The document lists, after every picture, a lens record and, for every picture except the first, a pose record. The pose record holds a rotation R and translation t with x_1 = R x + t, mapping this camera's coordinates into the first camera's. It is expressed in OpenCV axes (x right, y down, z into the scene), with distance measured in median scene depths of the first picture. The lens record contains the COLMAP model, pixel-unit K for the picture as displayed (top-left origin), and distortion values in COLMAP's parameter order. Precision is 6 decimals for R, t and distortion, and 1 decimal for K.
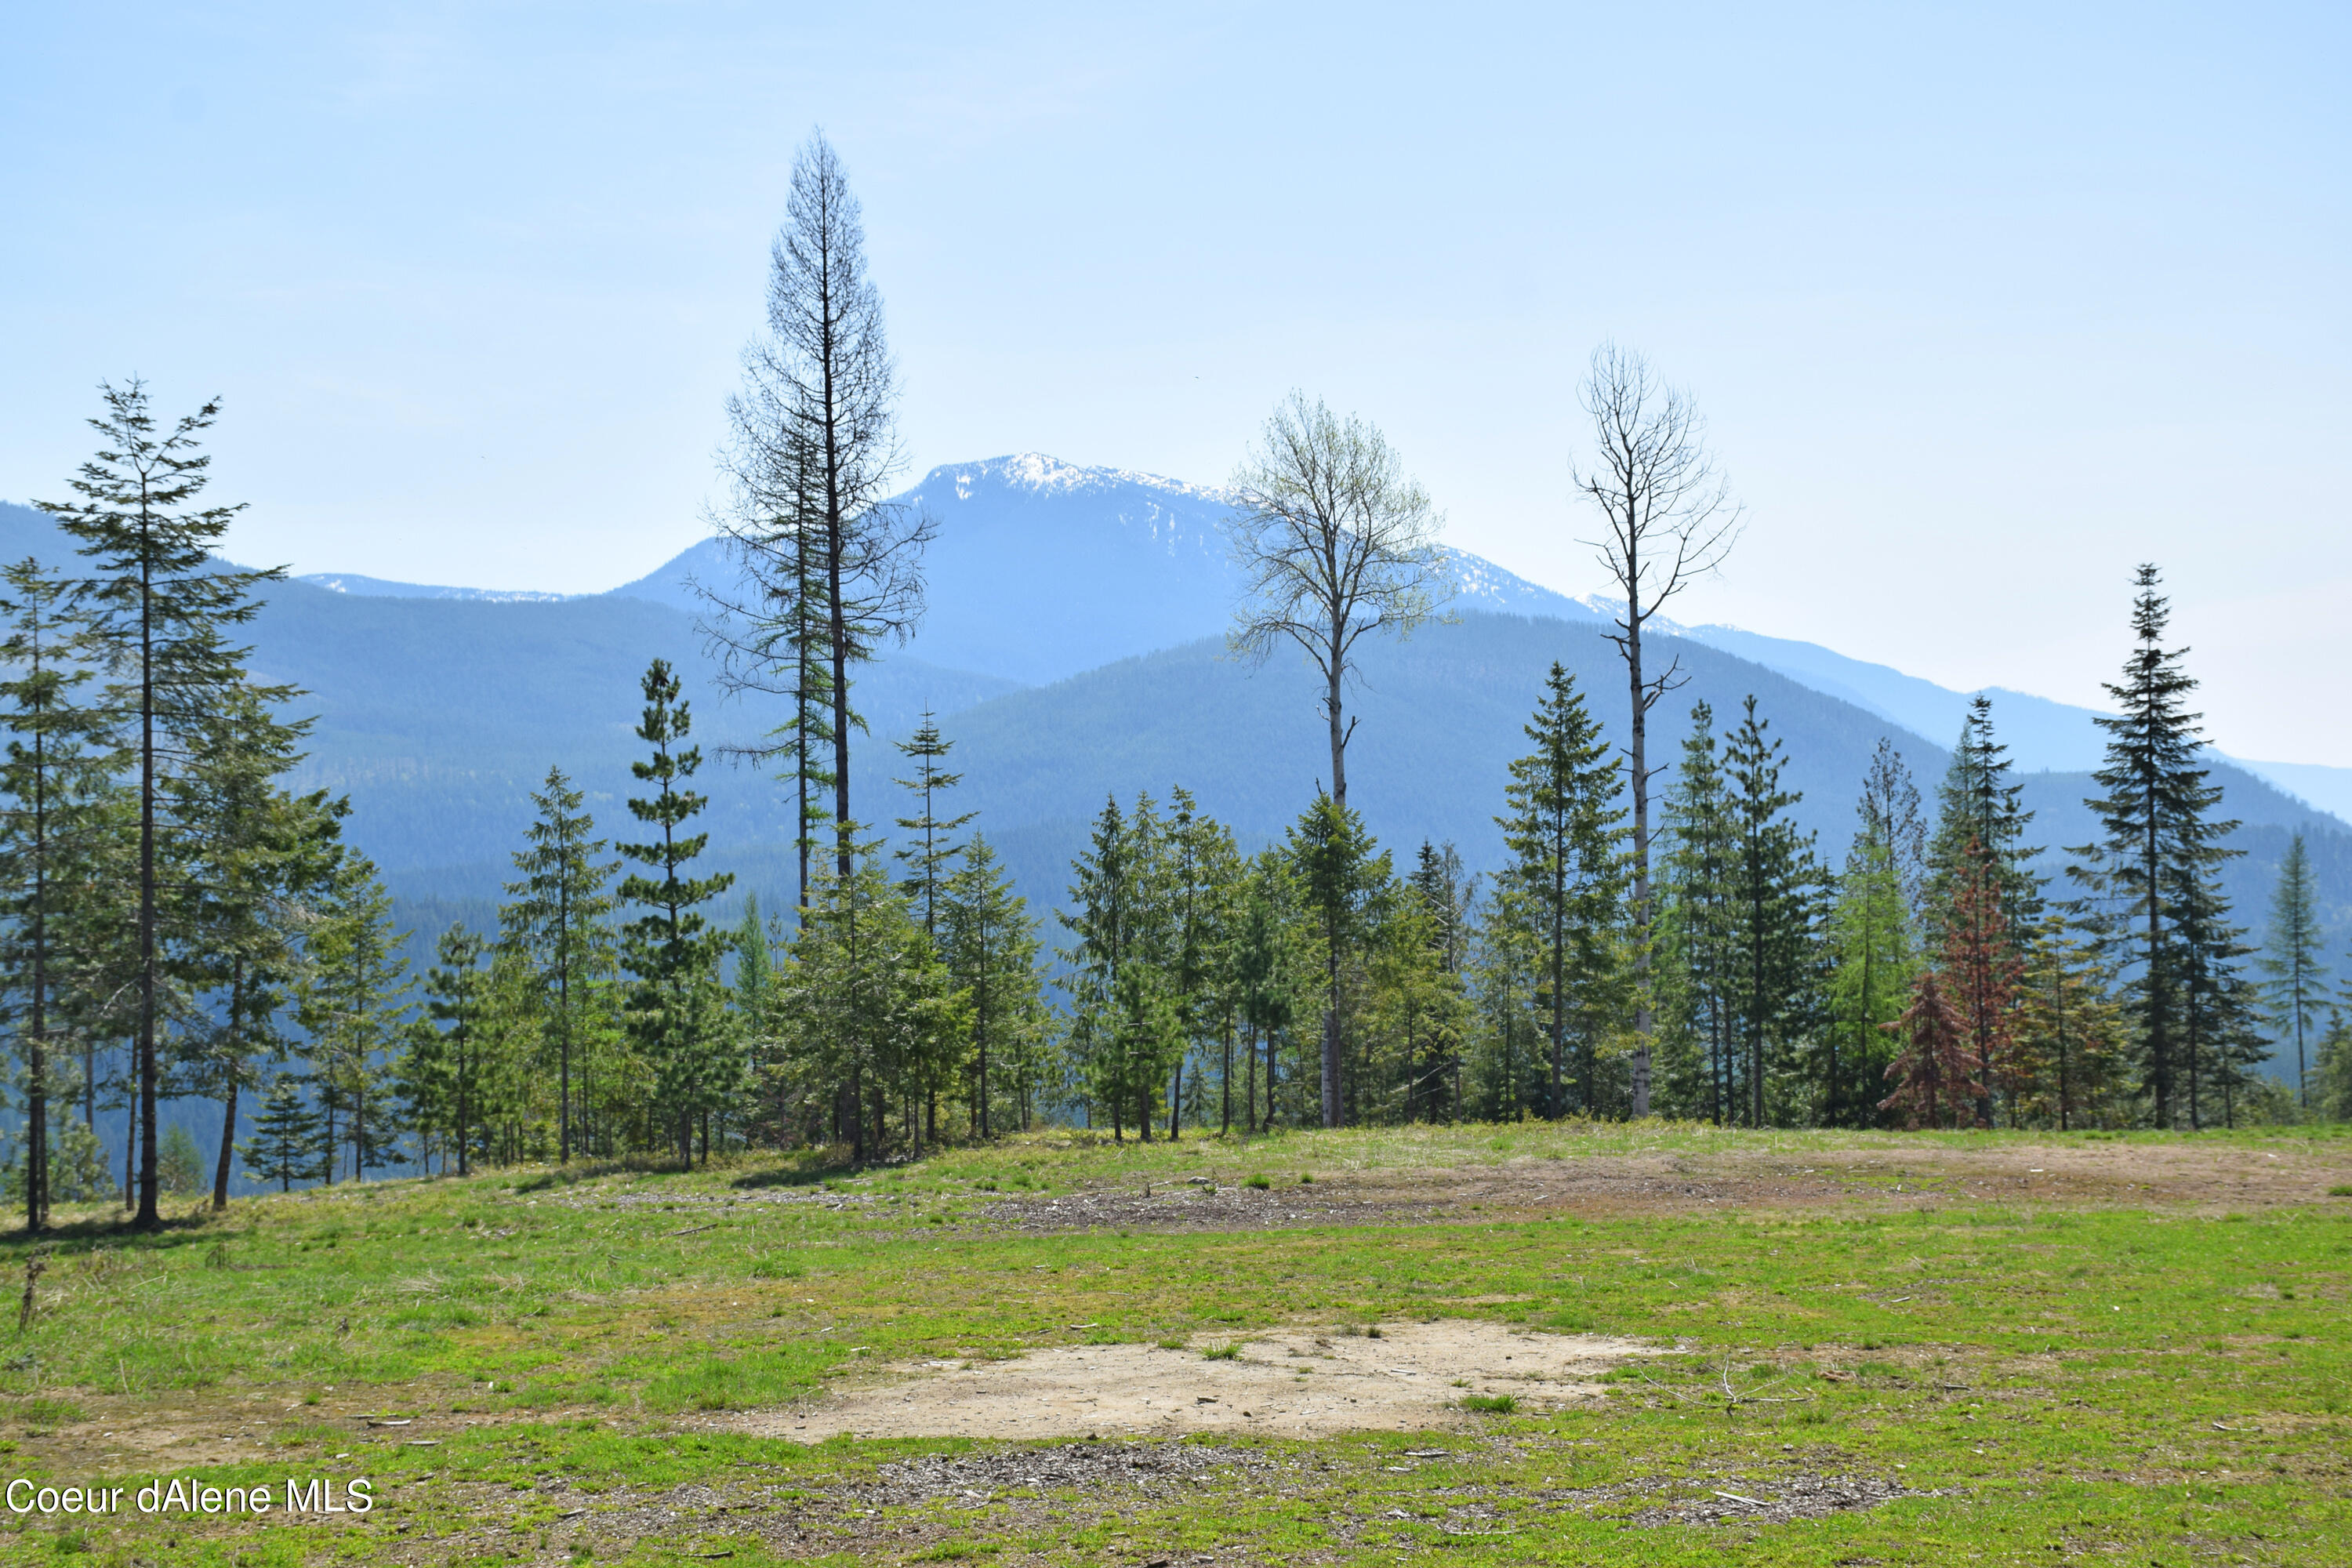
lens RADIAL K [[4082.1, 0, 1176.1], [0, 4082.1, 785.5], [0, 0, 1]] dist [0.058843, 0.000000]
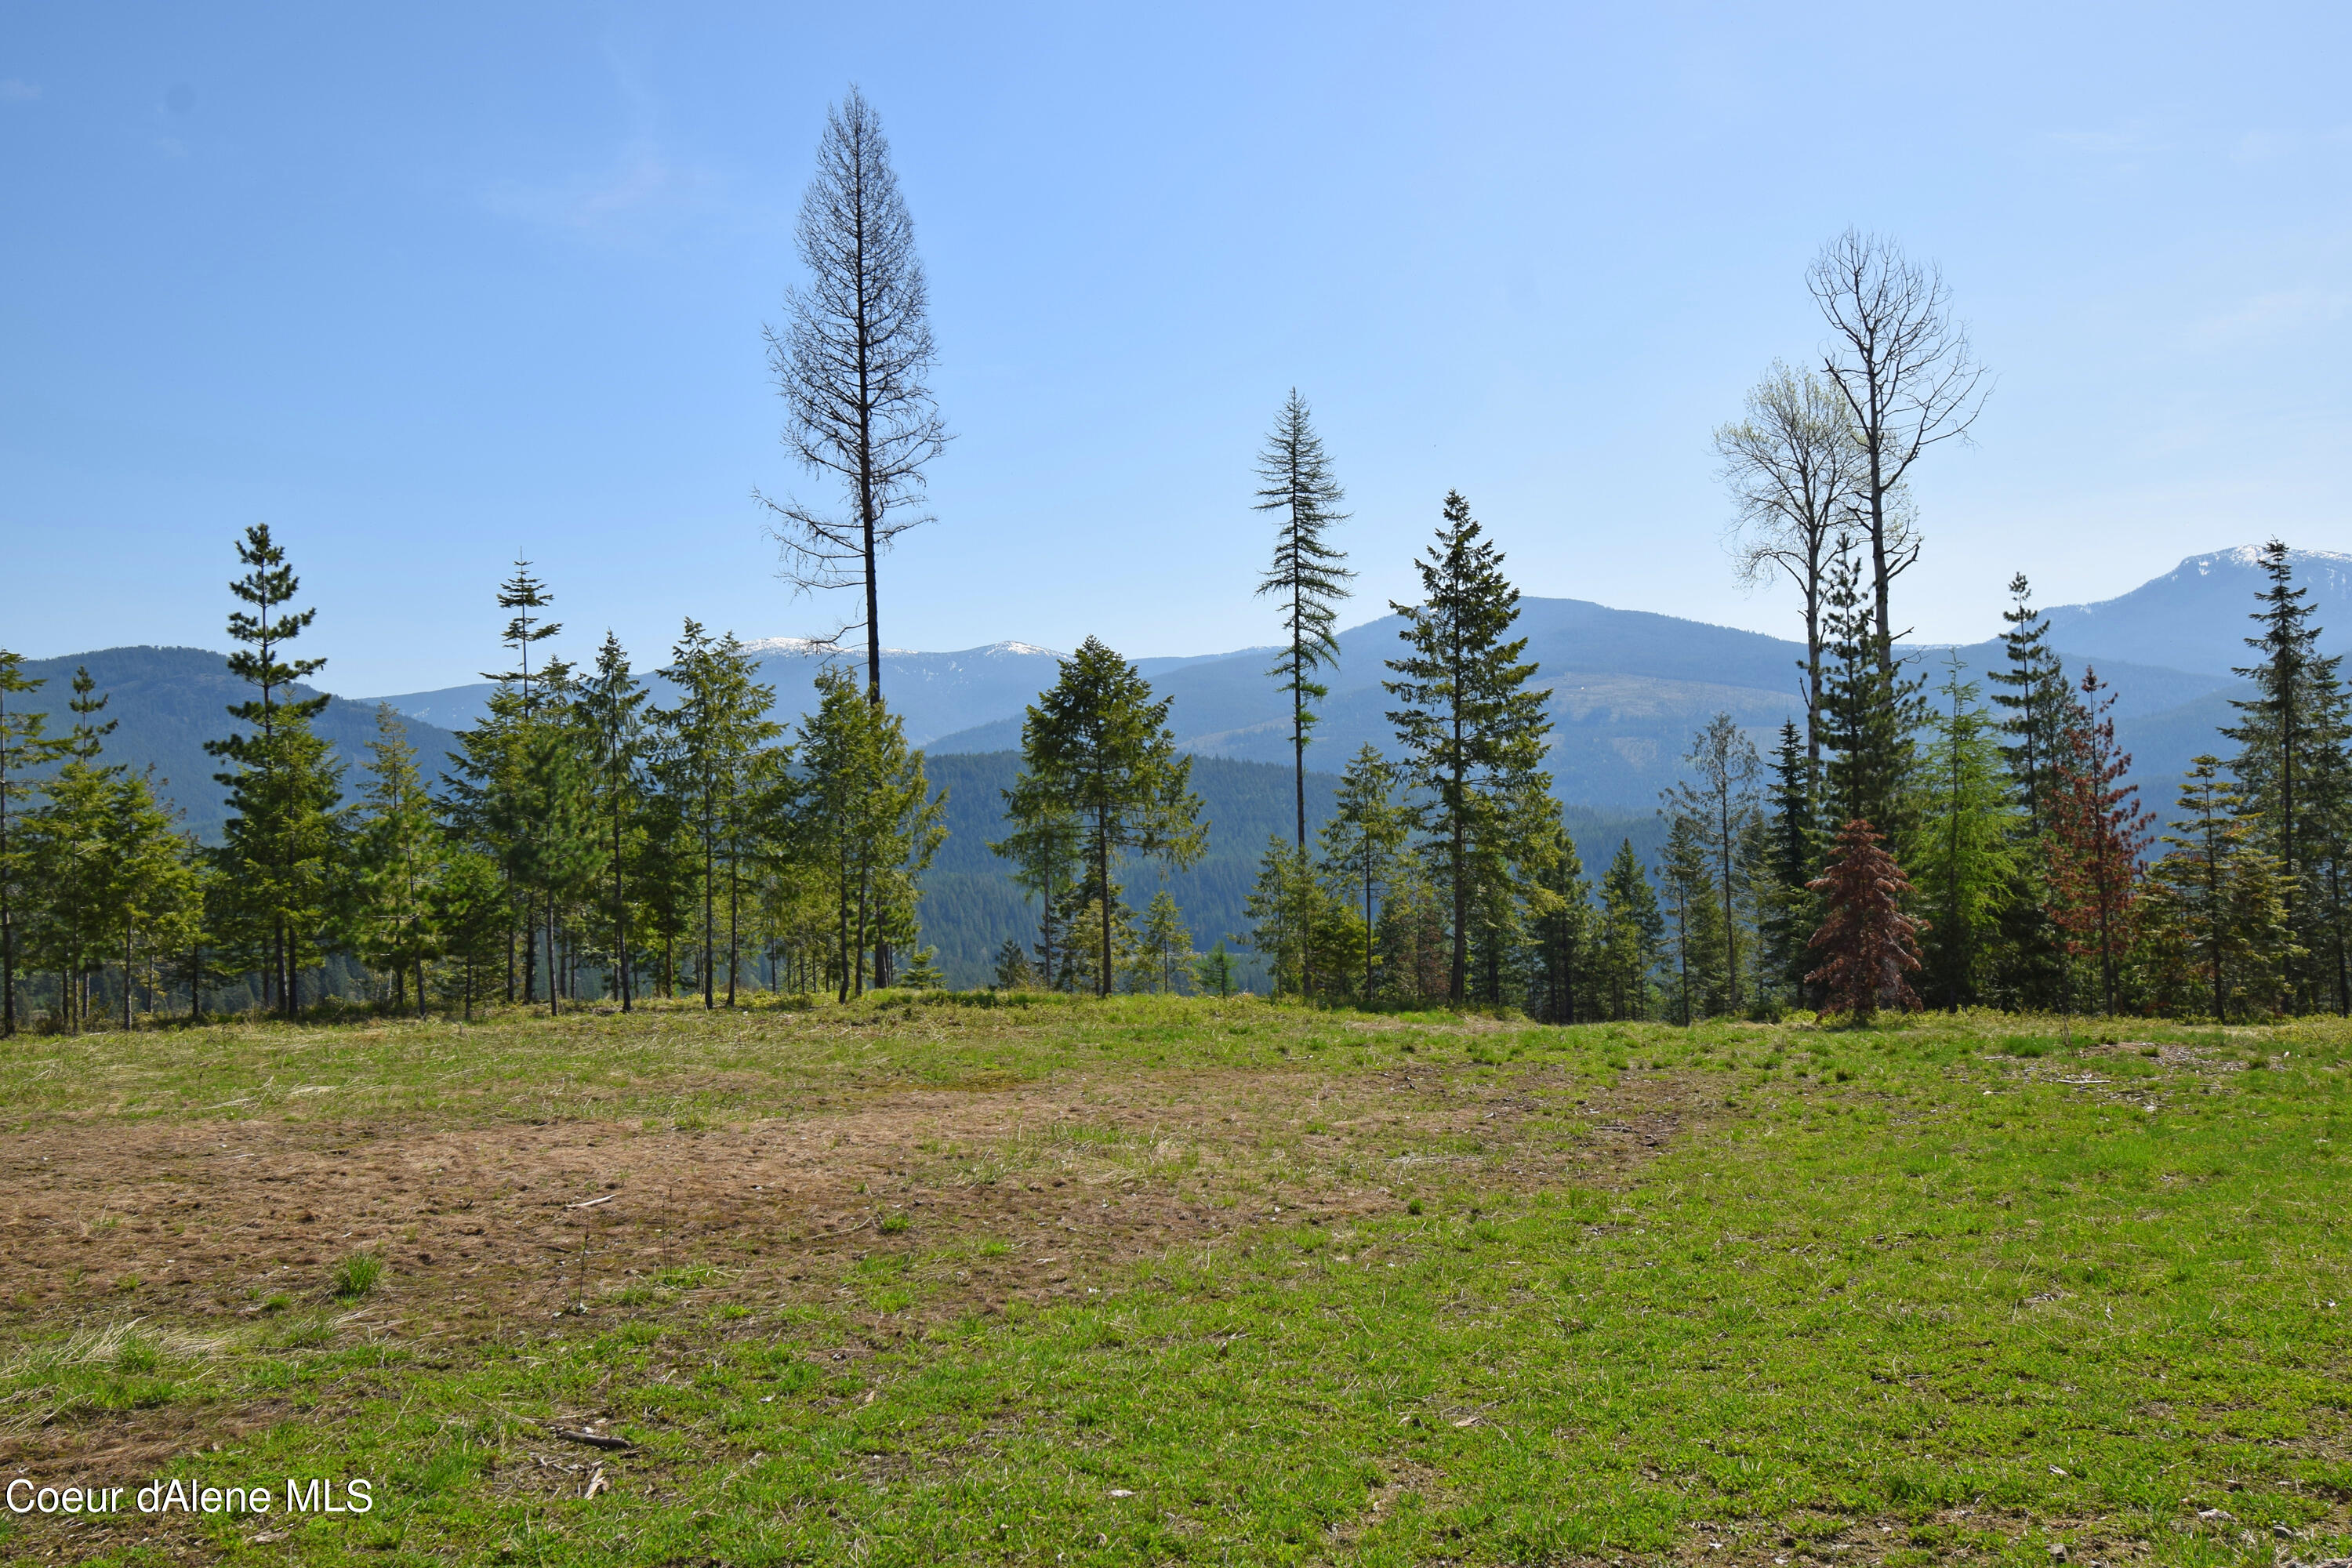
lens RADIAL K [[2016.9, 0, 1175.3], [0, 2016.9, 785.1], [0, 0, 1]] dist [-0.011772, 0.009289]
pose [[0.849793, -0.023205, -0.526605, 0.228019], [0.029297, 0.999566, 0.003231, 0.027072], [0.526302, -0.018174, 0.850104, 0.472010]]
